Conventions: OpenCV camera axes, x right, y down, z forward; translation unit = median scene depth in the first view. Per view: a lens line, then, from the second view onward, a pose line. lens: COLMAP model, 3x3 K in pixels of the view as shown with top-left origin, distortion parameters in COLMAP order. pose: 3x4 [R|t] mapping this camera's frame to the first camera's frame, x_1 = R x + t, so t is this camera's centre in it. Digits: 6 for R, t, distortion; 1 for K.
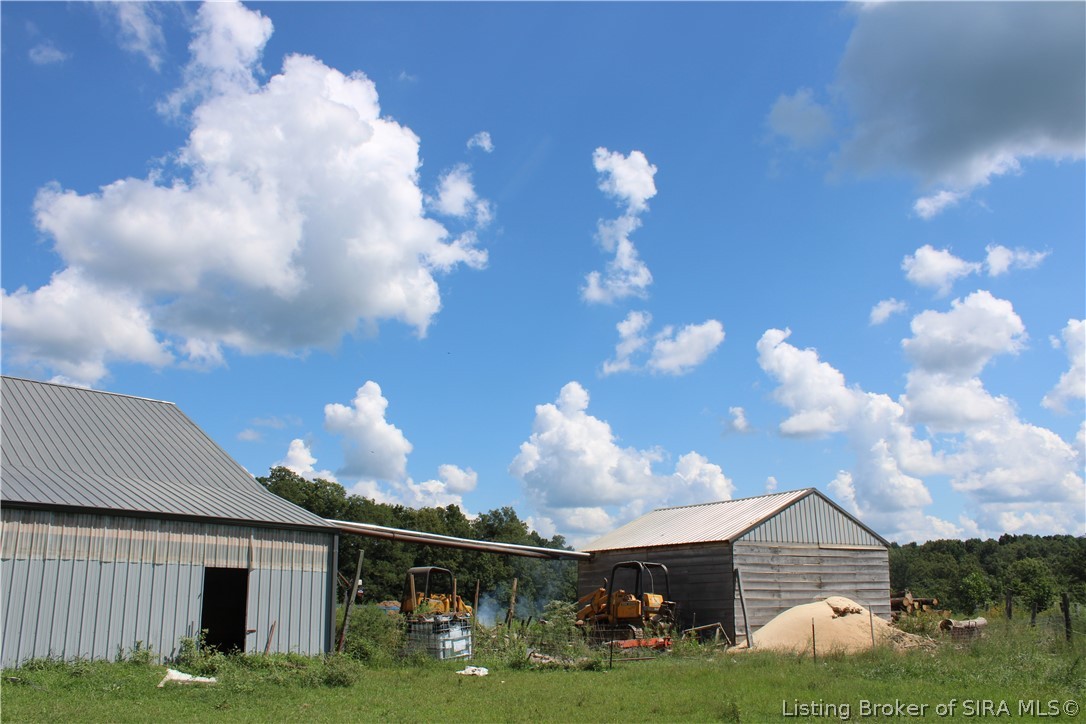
lens RADIAL K [[910.6, 0, 539.8], [0, 910.6, 367.0], [0, 0, 1]] dist [-0.174144, 0.171979]
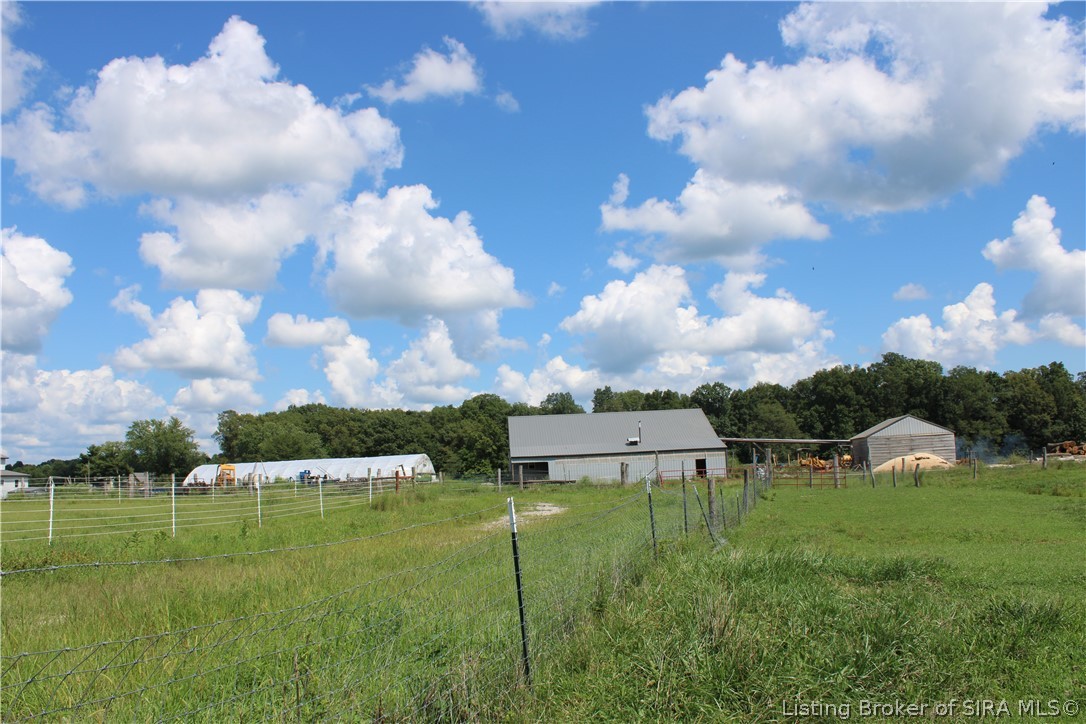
lens RADIAL K [[910.6, 0, 539.8], [0, 910.6, 367.0], [0, 0, 1]] dist [-0.174144, 0.171979]
pose [[0.750320, -0.110335, -0.651802, 1.352713], [0.206719, 0.975688, 0.072803, -0.482533], [0.627922, -0.189366, 0.754887, -1.912616]]
